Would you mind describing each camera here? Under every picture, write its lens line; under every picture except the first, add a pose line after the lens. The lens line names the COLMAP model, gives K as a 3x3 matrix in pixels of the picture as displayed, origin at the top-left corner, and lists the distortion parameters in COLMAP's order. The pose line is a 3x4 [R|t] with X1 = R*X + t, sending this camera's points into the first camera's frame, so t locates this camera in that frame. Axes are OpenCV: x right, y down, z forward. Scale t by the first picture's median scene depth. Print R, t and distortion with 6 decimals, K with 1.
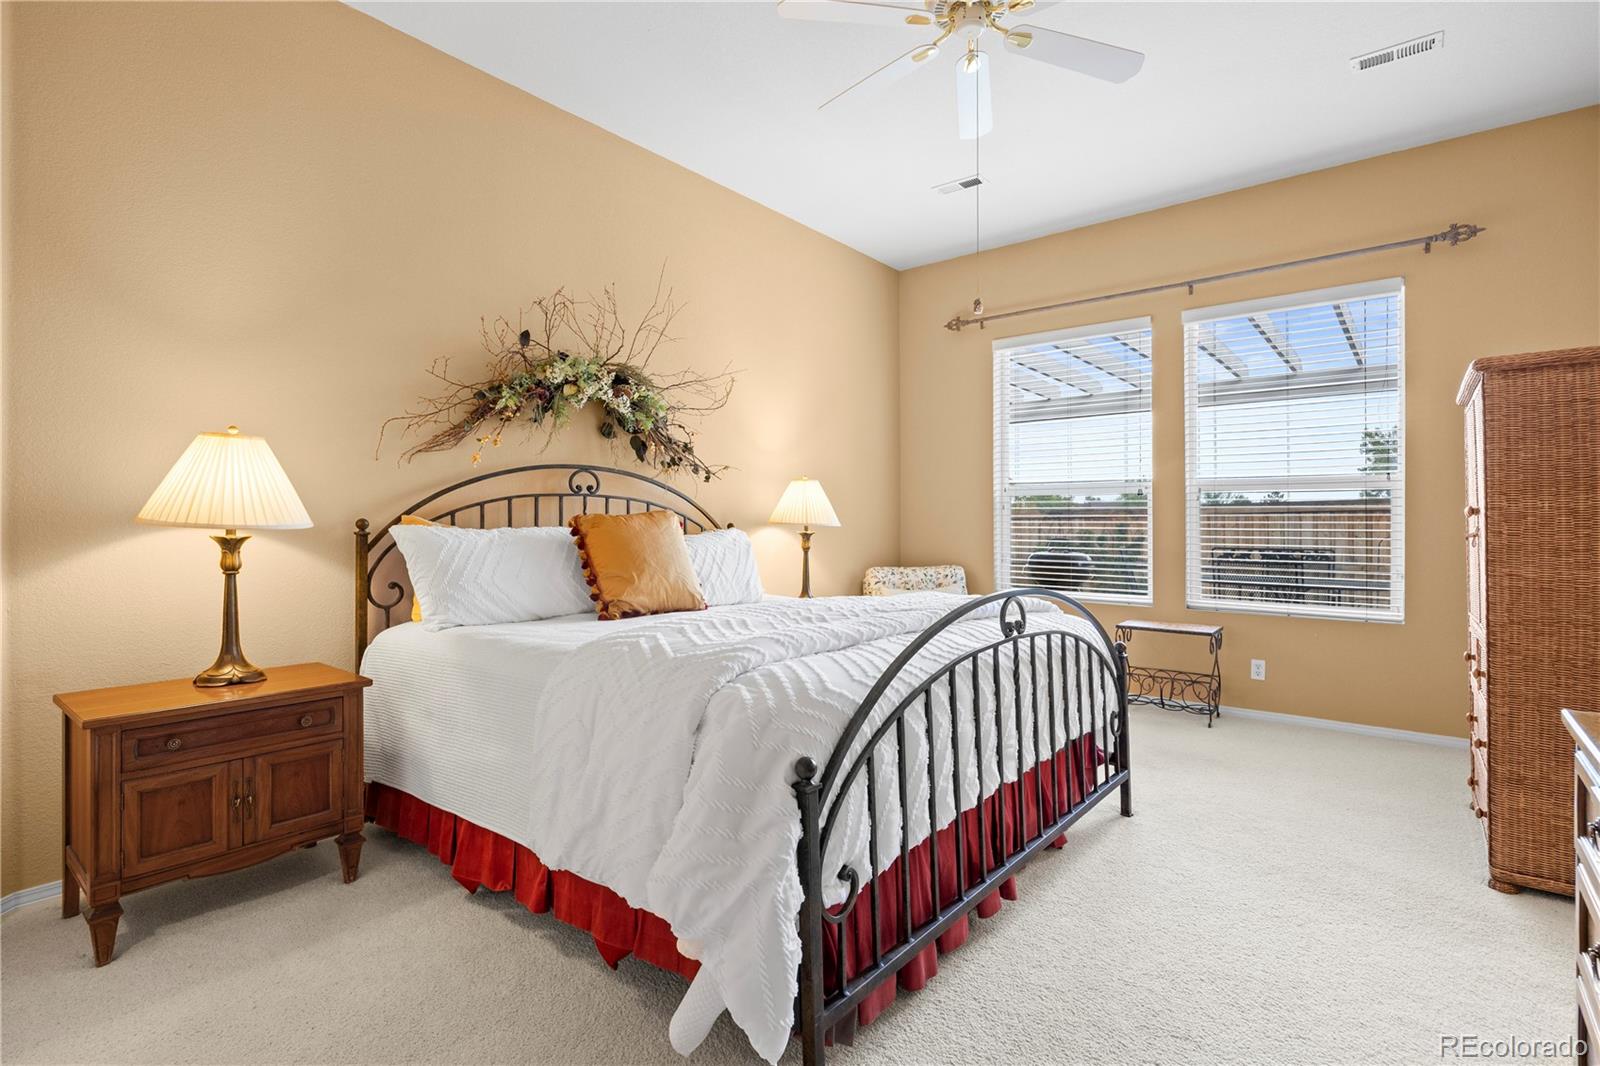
lens RADIAL K [[764.4, 0, 793.0], [0, 764.4, 527.0], [0, 0, 1]] dist [-0.000810, 0.000030]
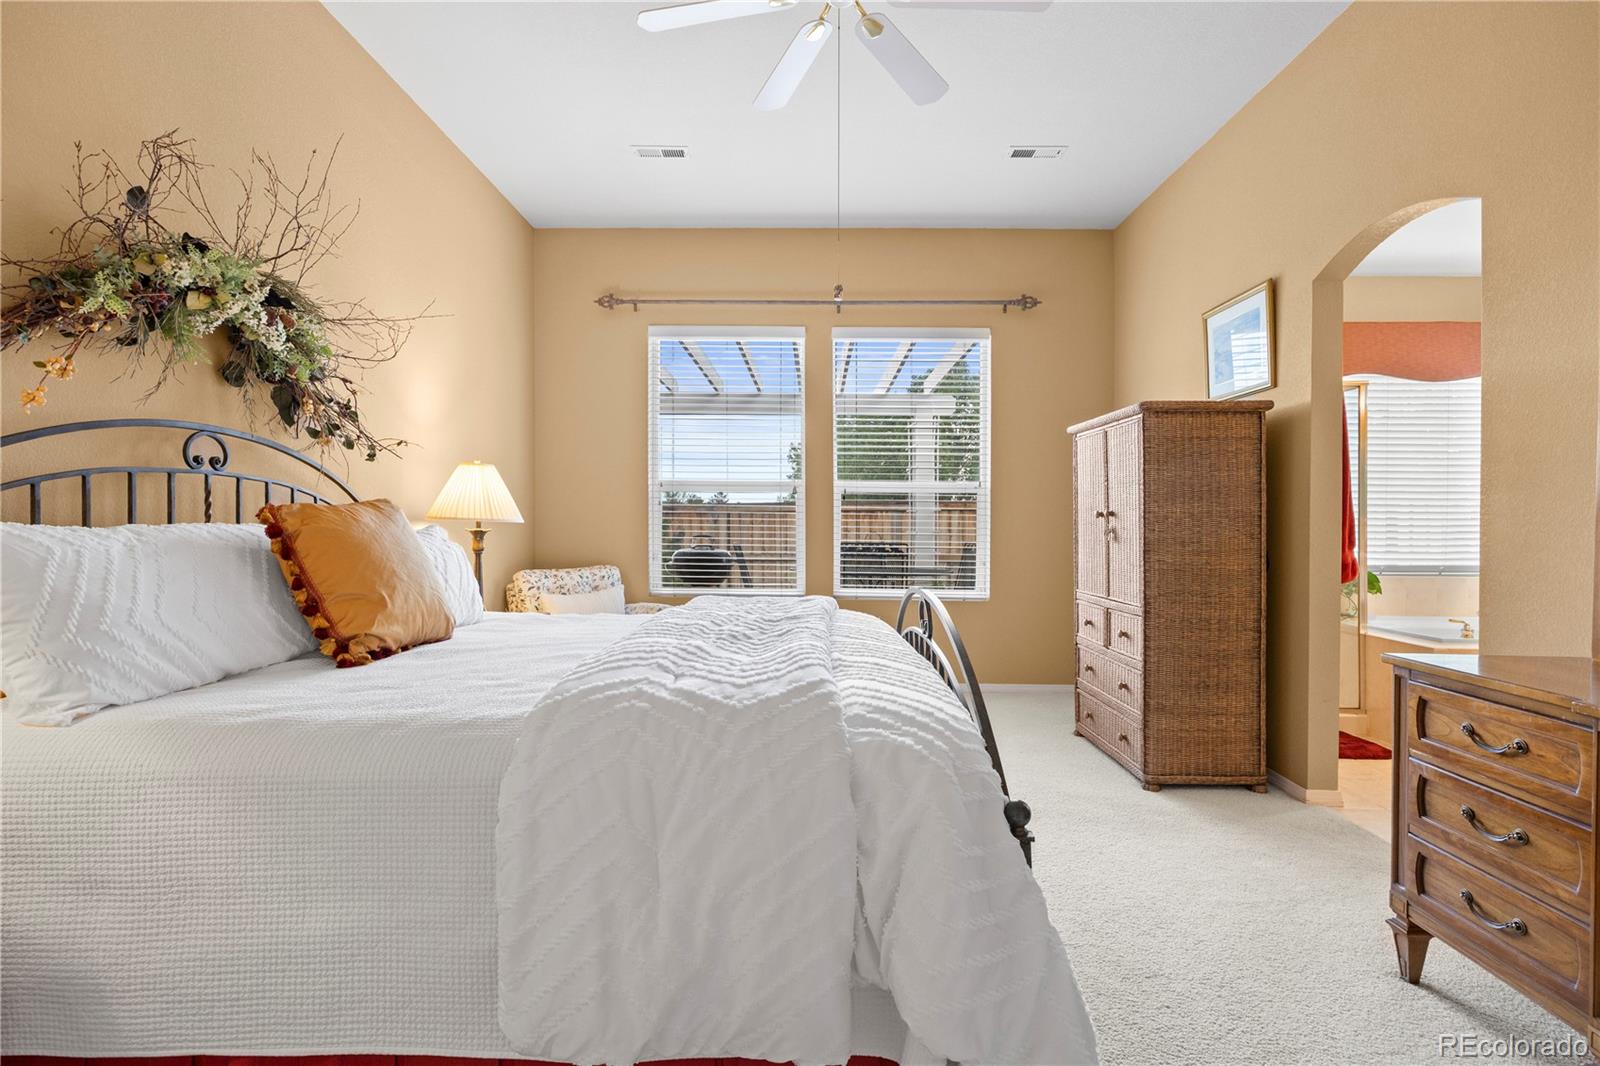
lens RADIAL K [[779.3, 0, 797.9], [0, 779.3, 529.7], [0, 0, 1]] dist [-0.001220, 0.000388]
pose [[0.785682, -0.002472, 0.618625, -0.286637], [-0.003458, 0.999959, 0.008387, -0.001744], [-0.618621, -0.008728, 0.785641, 0.194576]]
